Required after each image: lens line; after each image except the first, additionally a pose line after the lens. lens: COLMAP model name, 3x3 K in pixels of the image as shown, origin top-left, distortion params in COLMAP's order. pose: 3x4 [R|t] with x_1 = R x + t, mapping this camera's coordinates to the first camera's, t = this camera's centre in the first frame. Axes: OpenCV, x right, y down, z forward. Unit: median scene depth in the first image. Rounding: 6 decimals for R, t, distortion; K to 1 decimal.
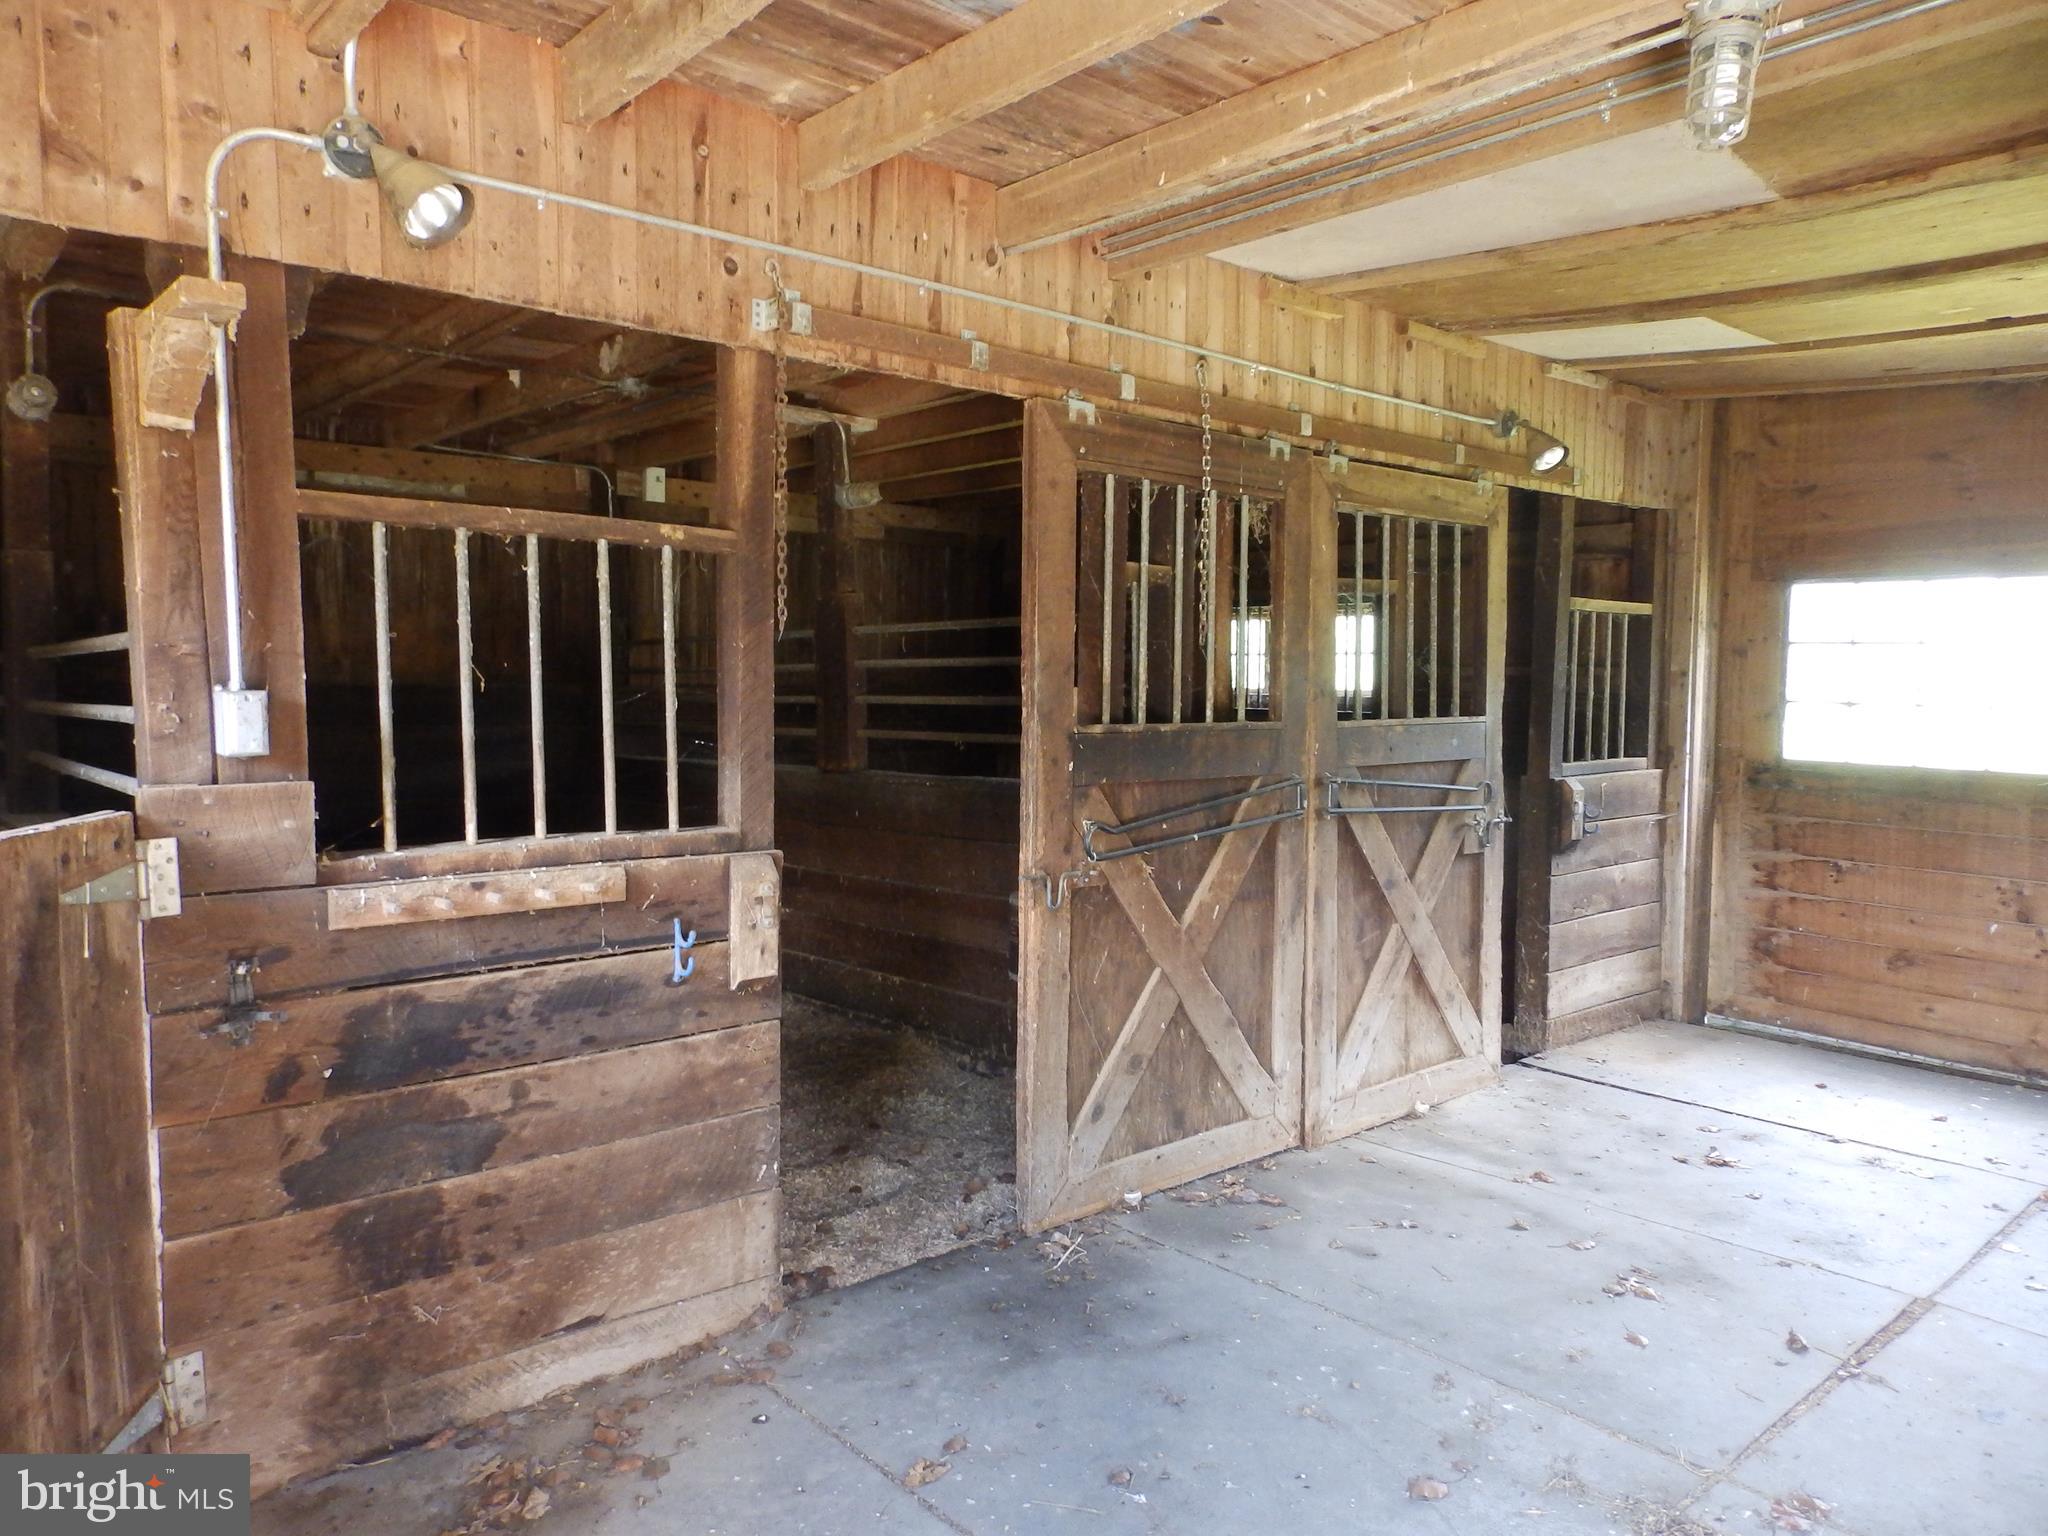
lens RADIAL K [[1402.8, 0, 1010.1], [0, 1402.8, 767.5], [0, 0, 1]] dist [0.004839, 0.001600]
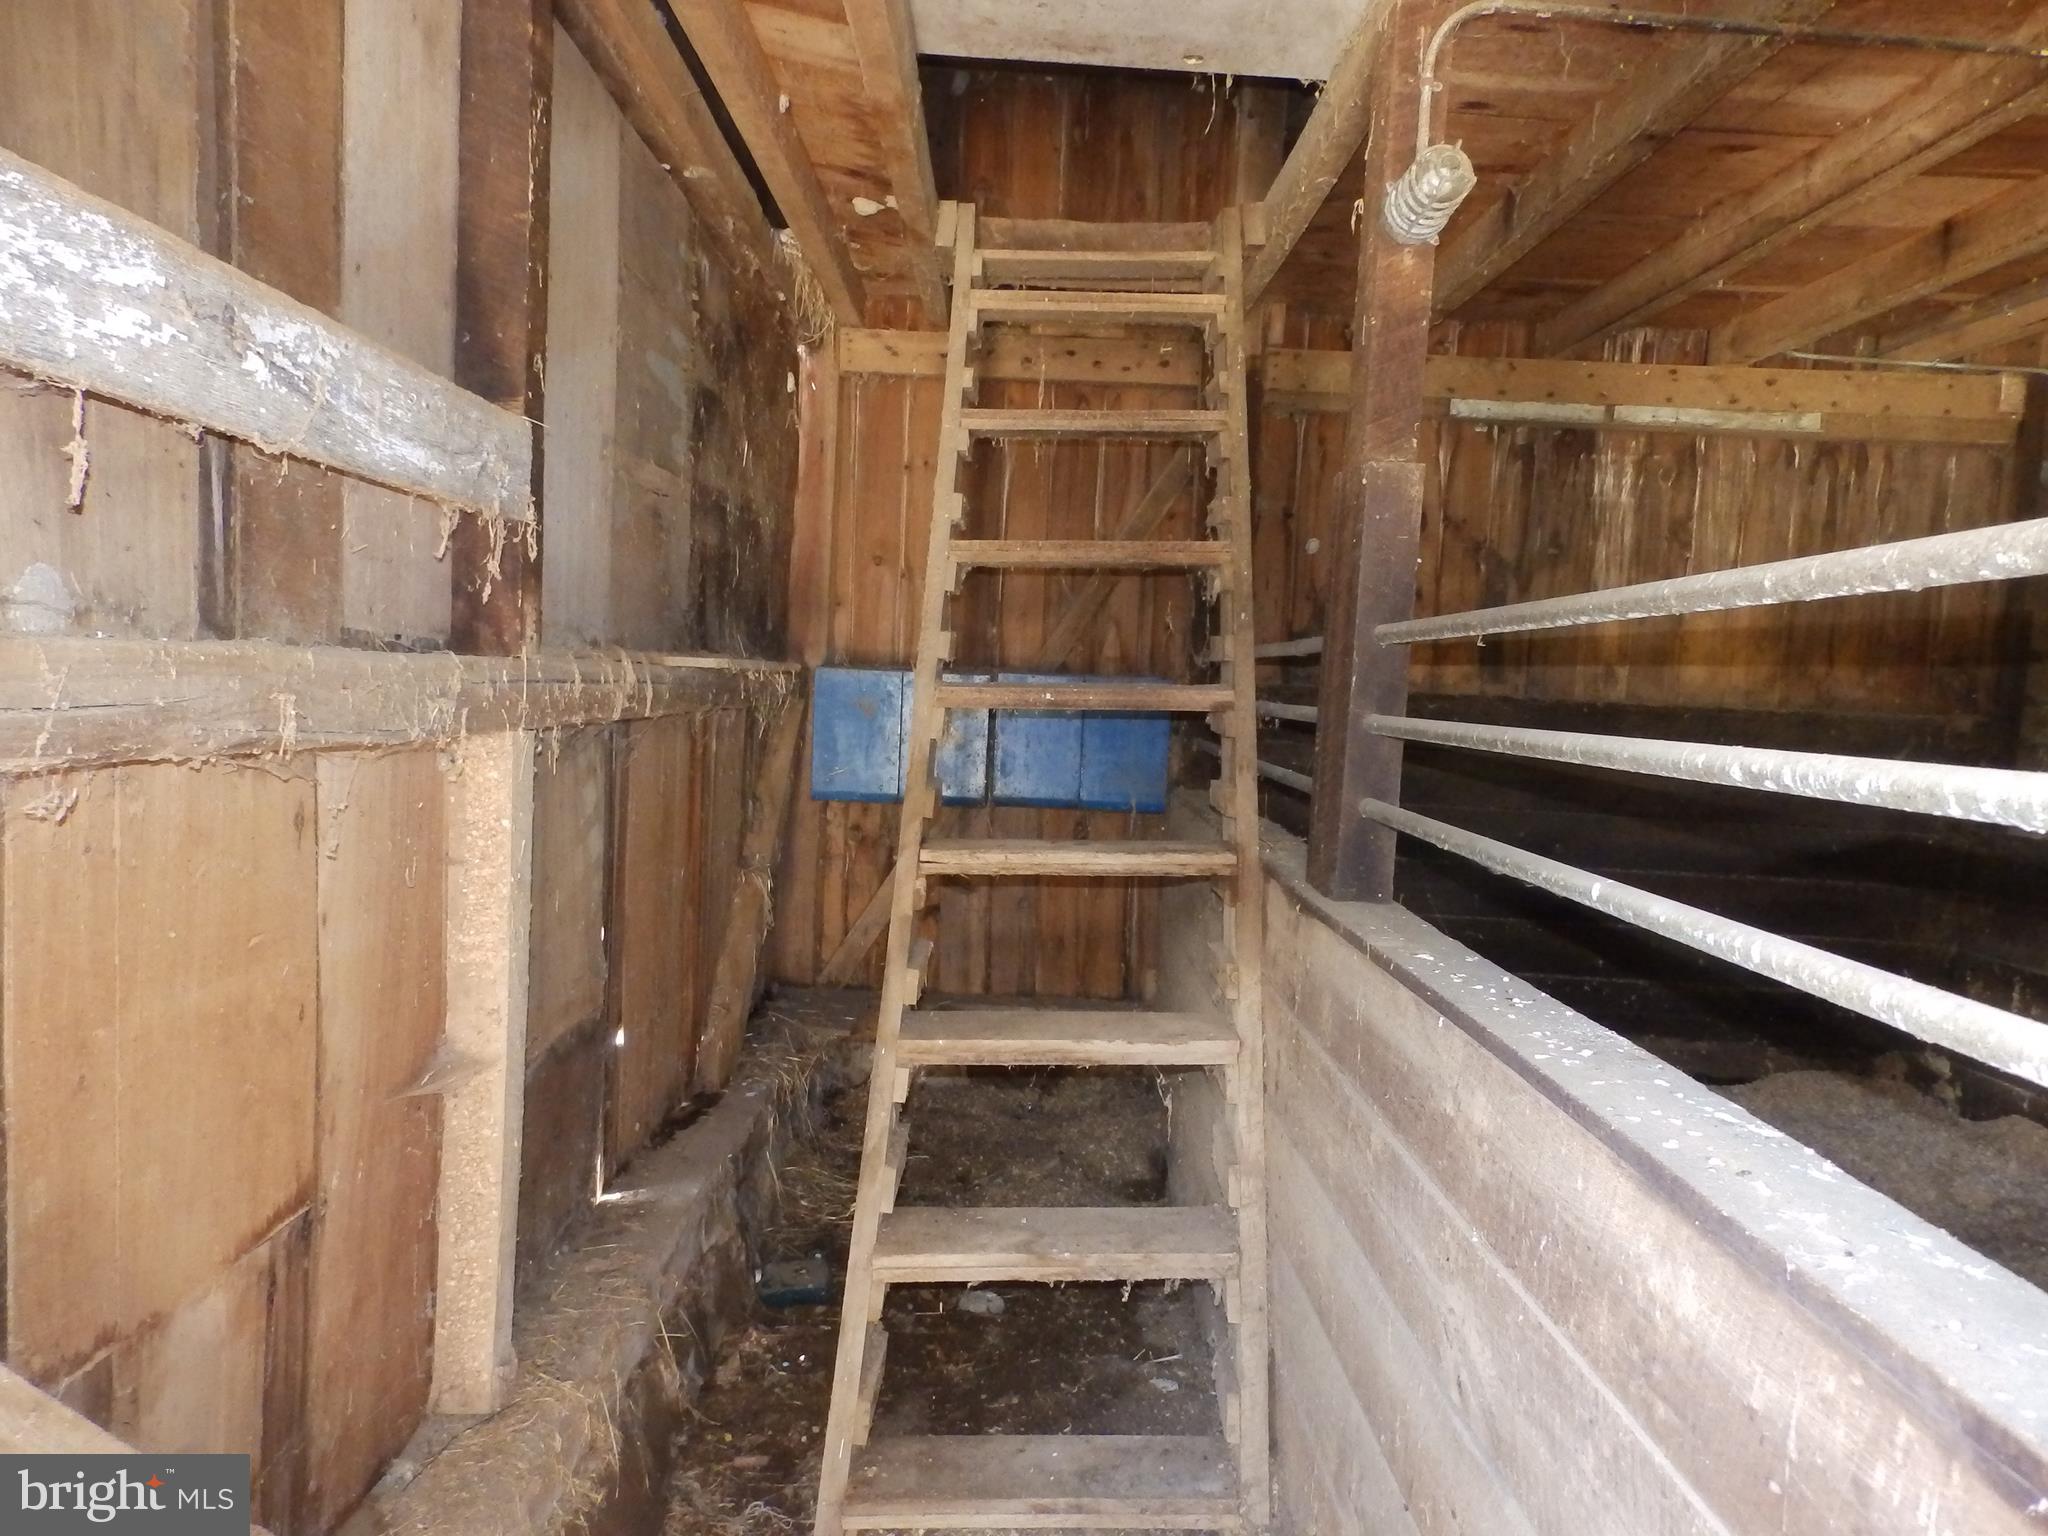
lens RADIAL K [[1402.8, 0, 1027.4], [0, 1402.8, 769.3], [0, 0, 1]] dist [0.004839, 0.001600]
pose [[0.767137, 0.067291, -0.637944, -0.115354], [-0.077775, 0.996903, 0.011629, -0.005285], [0.636751, 0.040695, 0.769995, 0.120819]]
